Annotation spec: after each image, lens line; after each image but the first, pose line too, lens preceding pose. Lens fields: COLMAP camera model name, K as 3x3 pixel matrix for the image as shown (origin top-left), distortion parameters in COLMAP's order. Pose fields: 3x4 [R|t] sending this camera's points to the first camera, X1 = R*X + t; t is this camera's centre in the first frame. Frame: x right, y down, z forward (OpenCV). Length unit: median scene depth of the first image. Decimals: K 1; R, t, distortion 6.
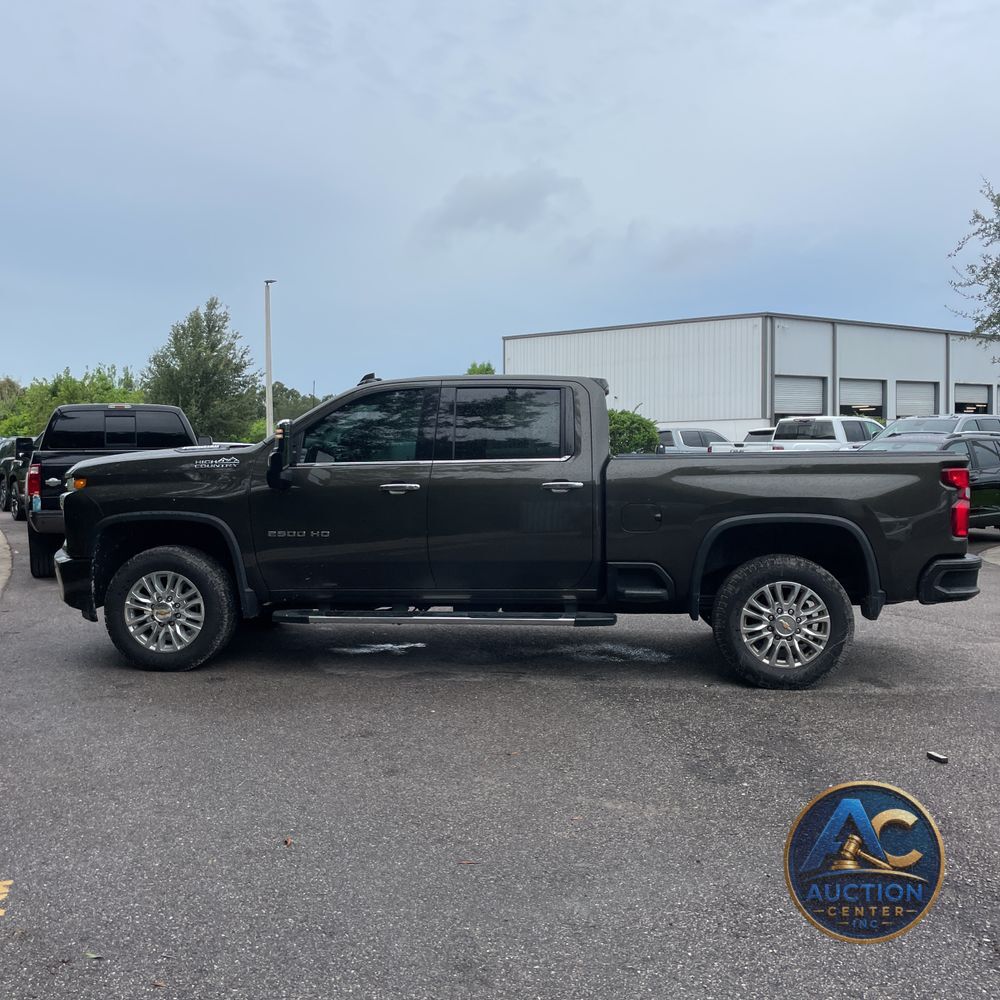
lens RADIAL K [[1011.4, 0, 512.1], [0, 1011.4, 508.7], [0, 0, 1]] dist [0.091841, -0.123231]
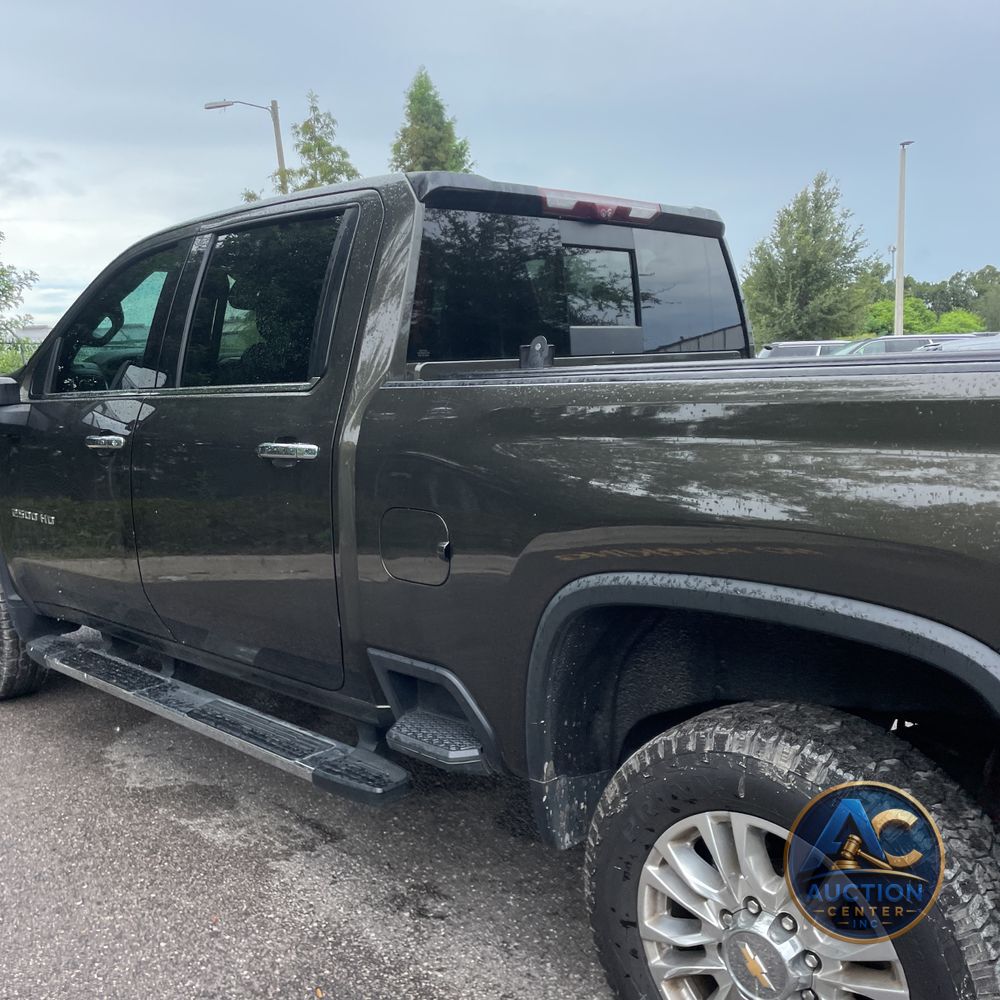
lens RADIAL K [[1001.7, 0, 502.4], [0, 1001.7, 484.3], [0, 0, 1]] dist [0.095707, -0.115325]
pose [[0.755739, 0.054281, -0.652619, 0.081452], [-0.004132, 0.996934, 0.078135, -0.008763], [0.654859, -0.056353, 0.753647, 0.155232]]
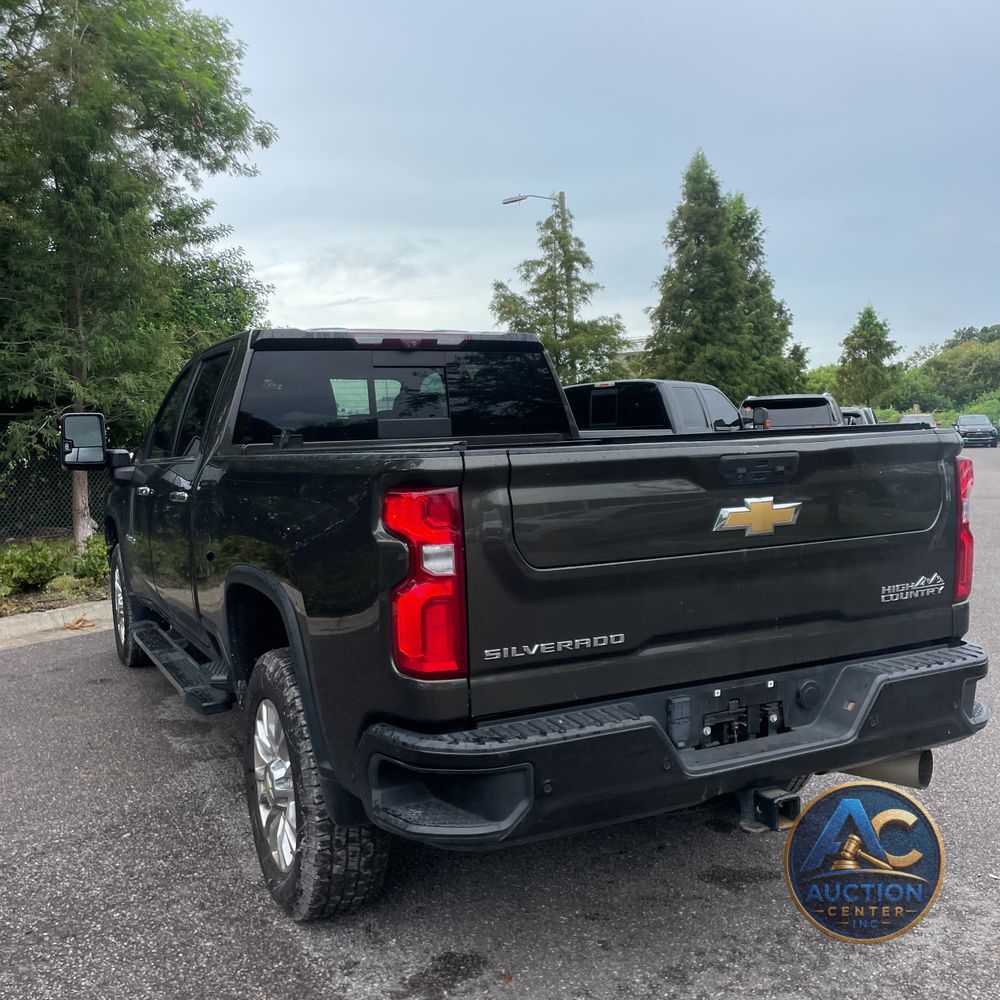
lens RADIAL K [[1001.7, 0, 502.4], [0, 1001.7, 484.3], [0, 0, 1]] dist [0.095707, -0.115325]
pose [[0.506311, 0.025342, -0.861979, 0.159664], [-0.015902, 0.999673, 0.020050, -0.010276], [0.862205, 0.003556, 0.506548, 0.175555]]
